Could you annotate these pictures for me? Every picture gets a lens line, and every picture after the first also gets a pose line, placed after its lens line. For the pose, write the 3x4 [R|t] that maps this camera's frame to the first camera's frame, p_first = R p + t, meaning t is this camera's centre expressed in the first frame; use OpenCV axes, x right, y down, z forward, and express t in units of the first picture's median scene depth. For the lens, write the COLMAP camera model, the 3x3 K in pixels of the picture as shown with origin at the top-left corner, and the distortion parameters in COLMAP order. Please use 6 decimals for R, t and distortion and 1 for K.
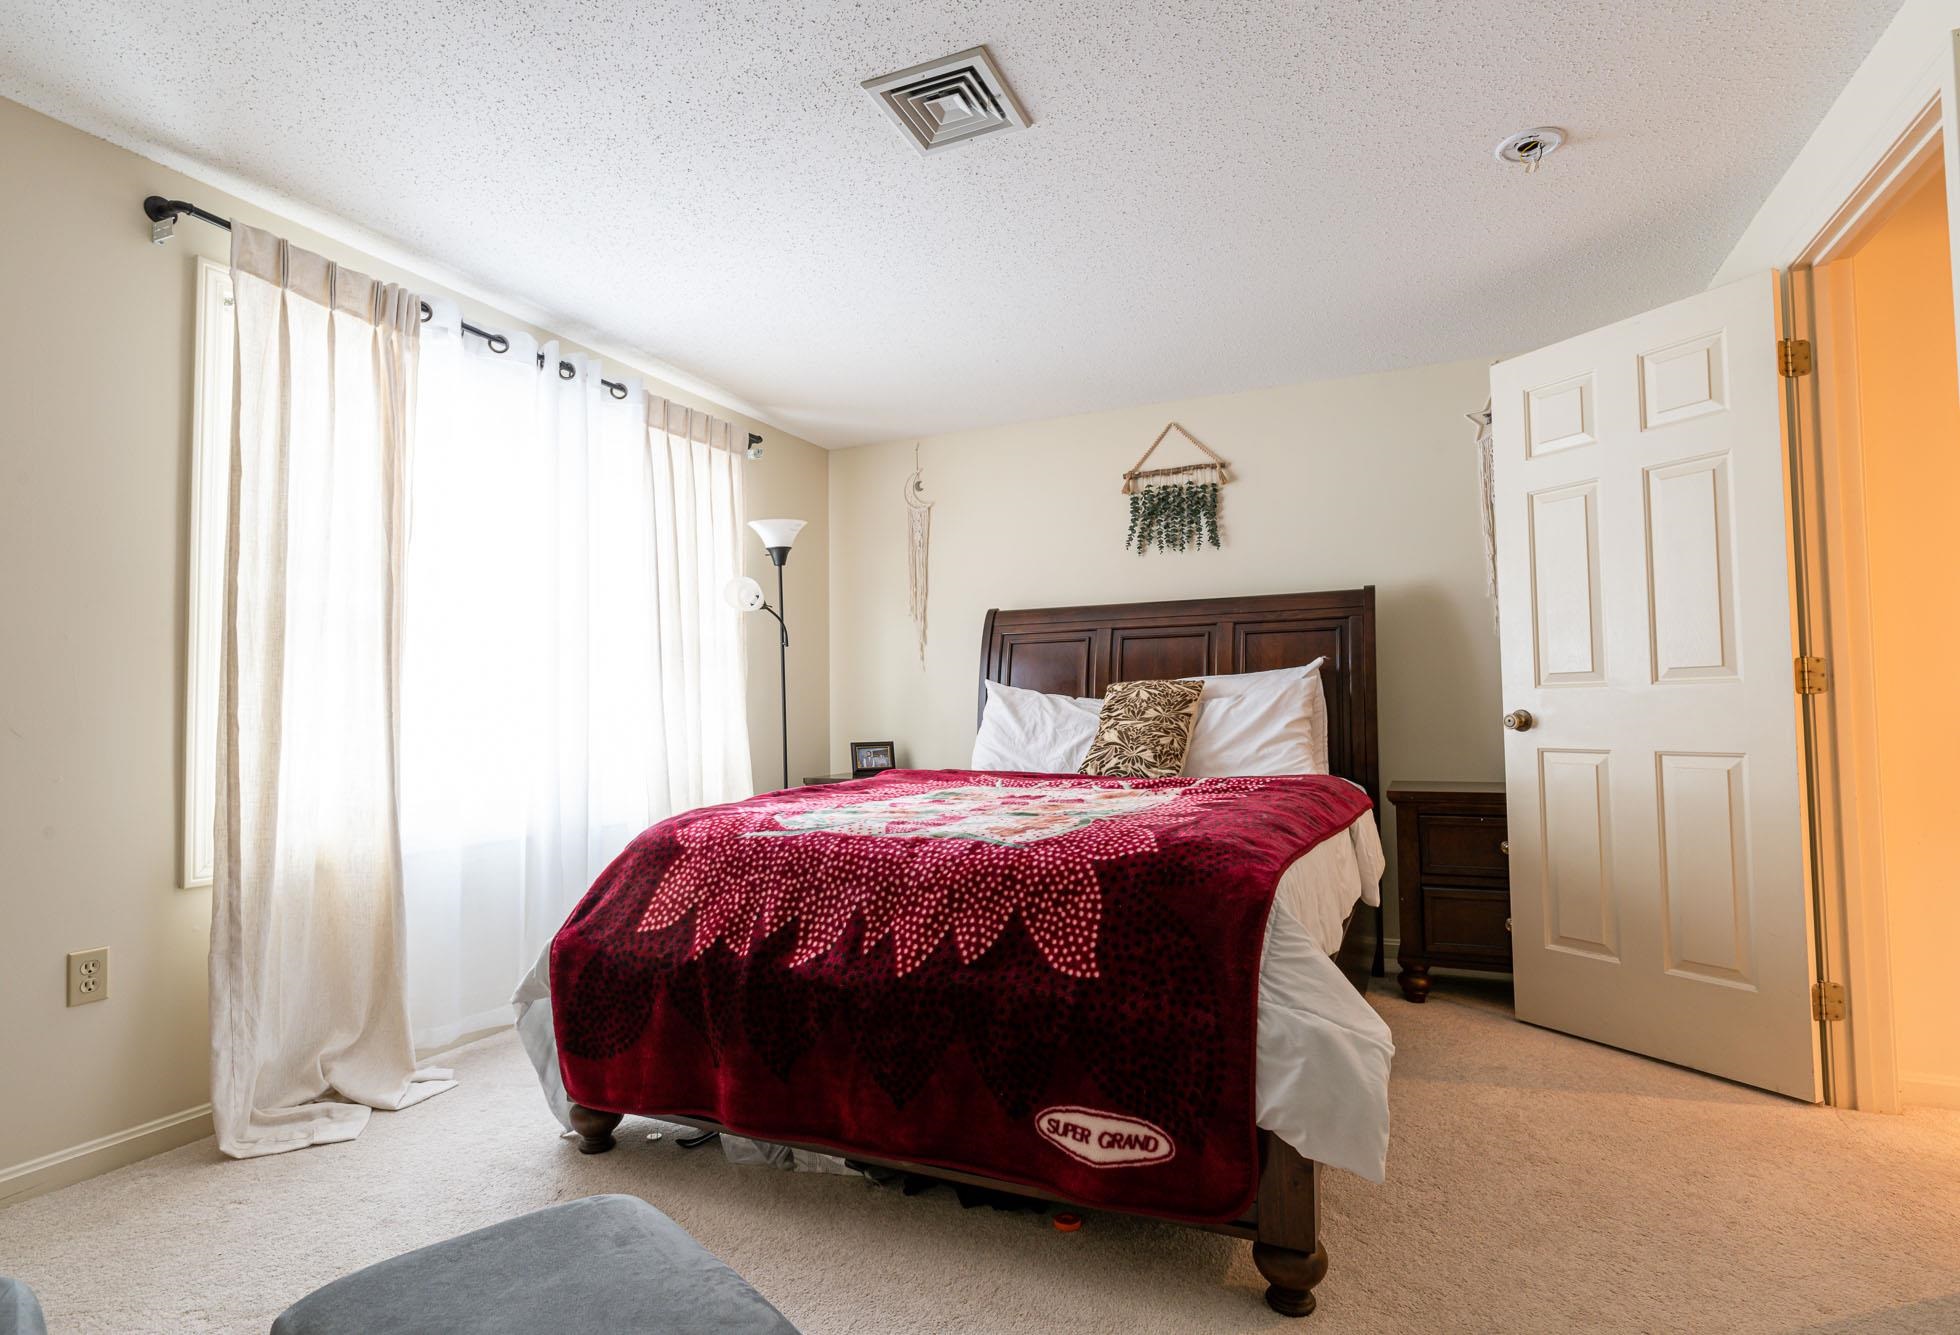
lens RADIAL K [[955.0, 0, 980.0], [0, 955.0, 667.5], [0, 0, 1]] dist [0.001211, 0.000198]
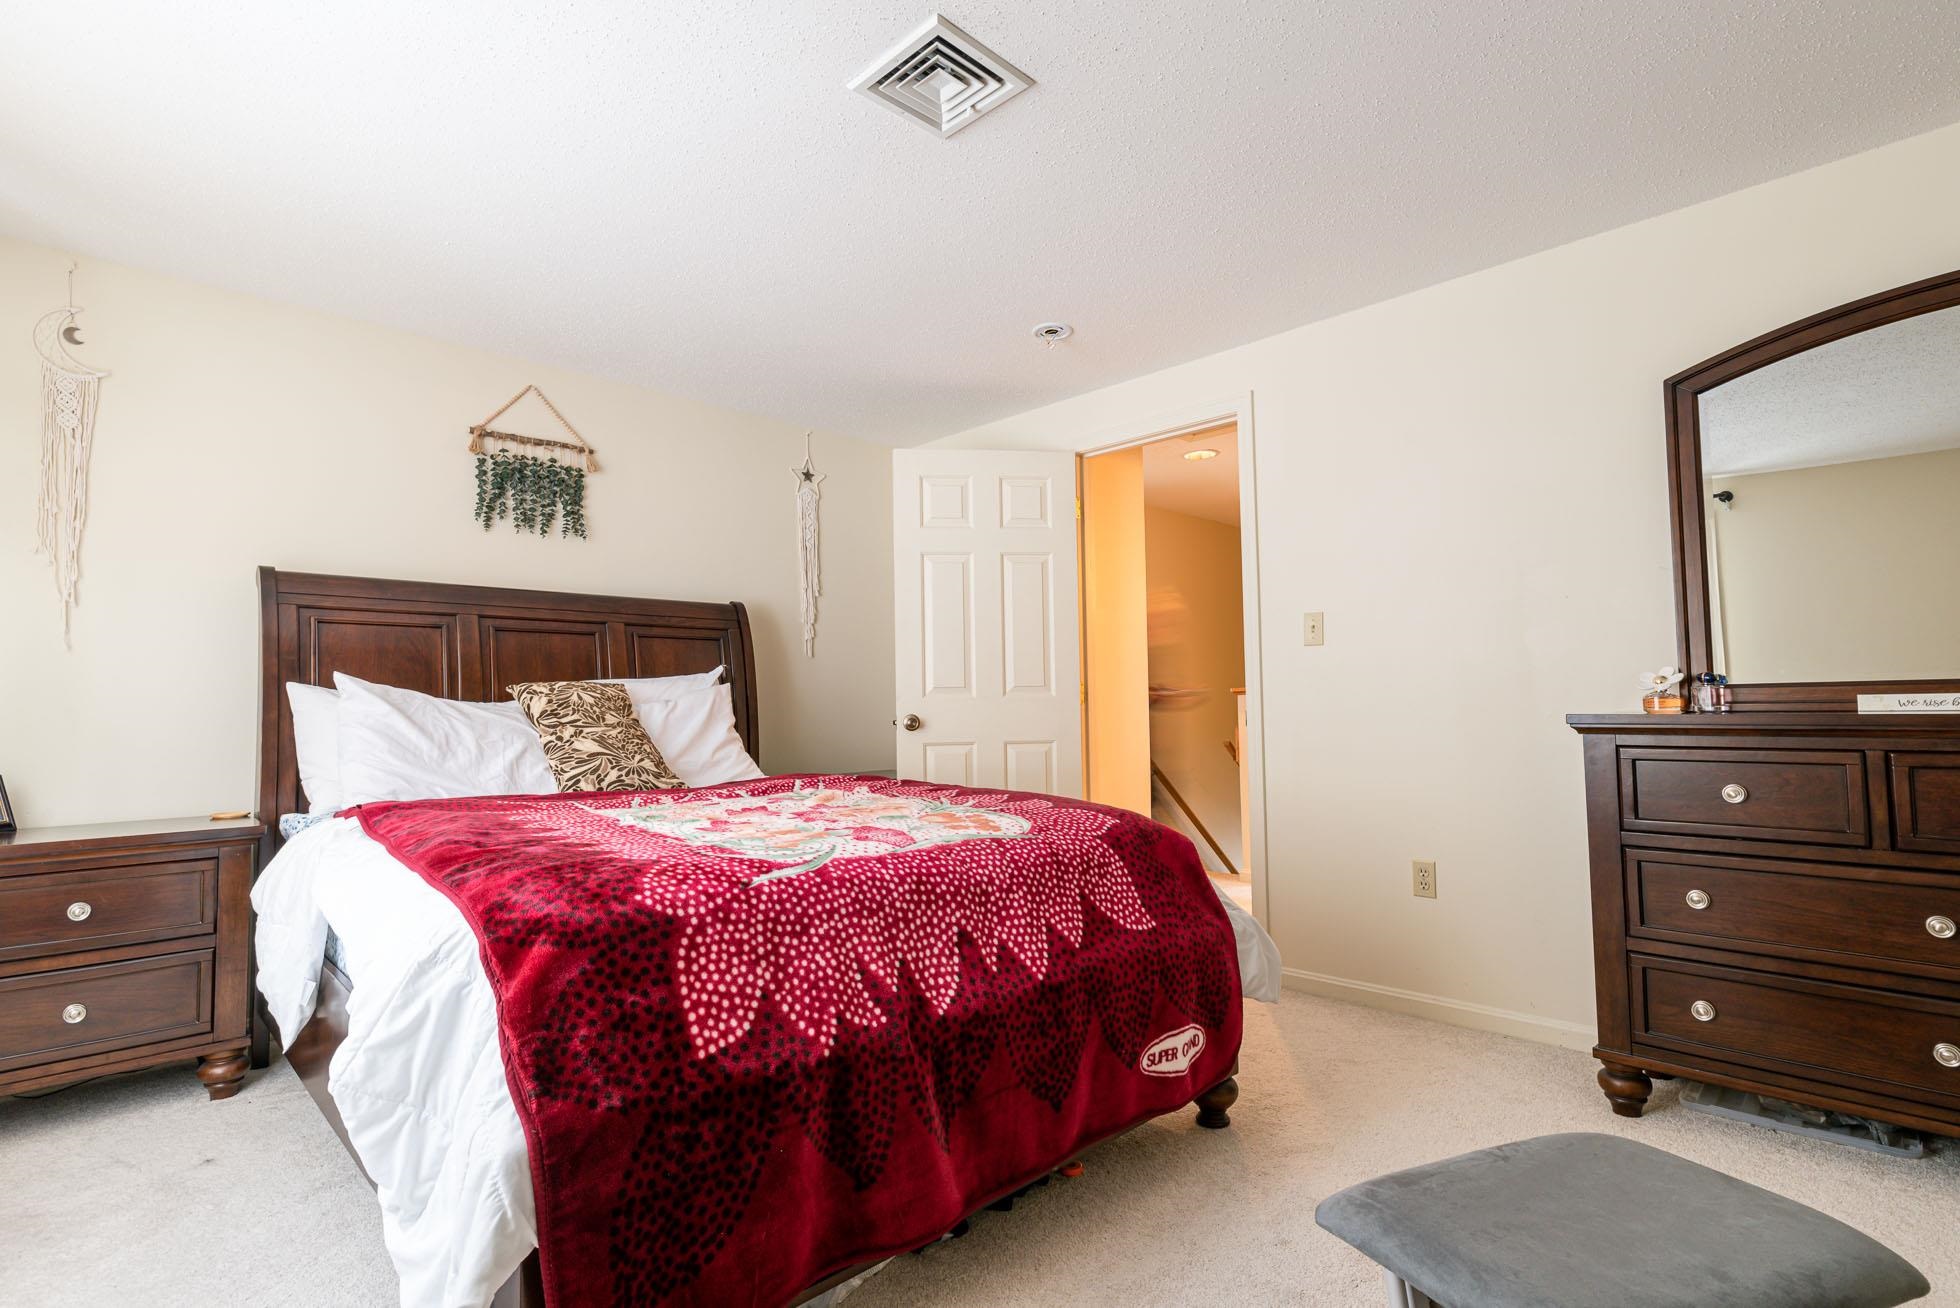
lens RADIAL K [[953.5, 0, 980.0], [0, 953.5, 654.0], [0, 0, 1]] dist [-0.001561, -0.000100]
pose [[0.368543, 0.063324, 0.927451, -0.827412], [-0.033760, 0.997931, -0.054720, 0.039116], [-0.928997, -0.011144, 0.369918, 0.566647]]
